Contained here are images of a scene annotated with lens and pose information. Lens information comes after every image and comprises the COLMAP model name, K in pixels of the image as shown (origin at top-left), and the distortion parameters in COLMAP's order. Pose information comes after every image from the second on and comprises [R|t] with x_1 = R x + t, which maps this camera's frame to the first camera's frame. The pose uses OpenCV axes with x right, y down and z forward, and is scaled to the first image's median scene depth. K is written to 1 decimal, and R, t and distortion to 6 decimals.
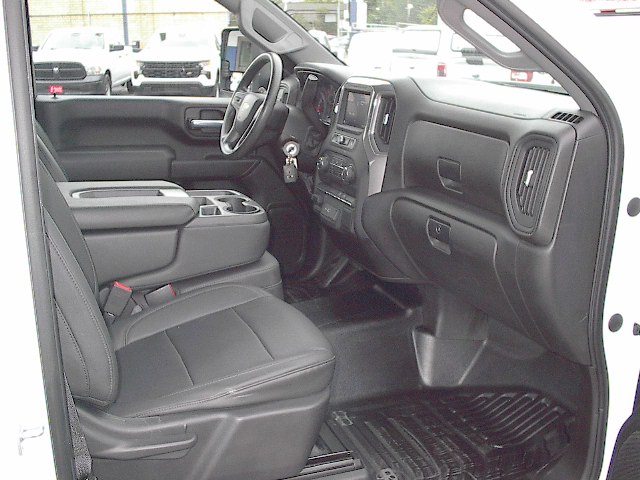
lens RADIAL K [[712.5, 0, 319.8], [0, 712.5, 240.7], [0, 0, 1]] dist [-0.106121, 0.000000]
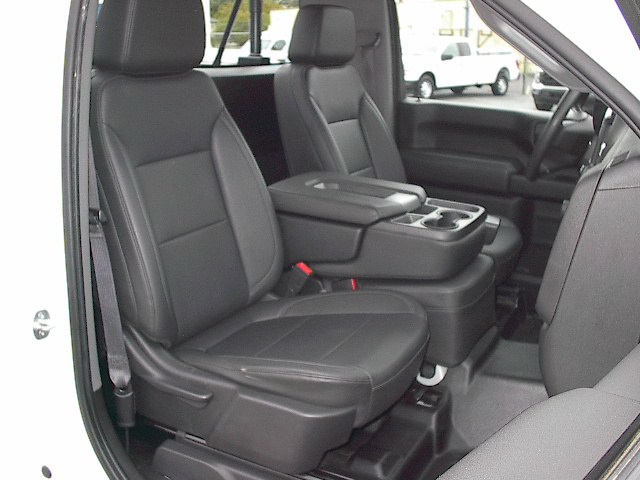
lens RADIAL K [[712.5, 0, 320.5], [0, 712.5, 240.3], [0, 0, 1]] dist [-0.106121, 0.000000]
pose [[0.647396, 0.197107, -0.736225, 0.537767], [-0.208377, 0.974951, 0.077785, -0.068073], [0.733115, 0.103055, 0.672251, 0.248709]]
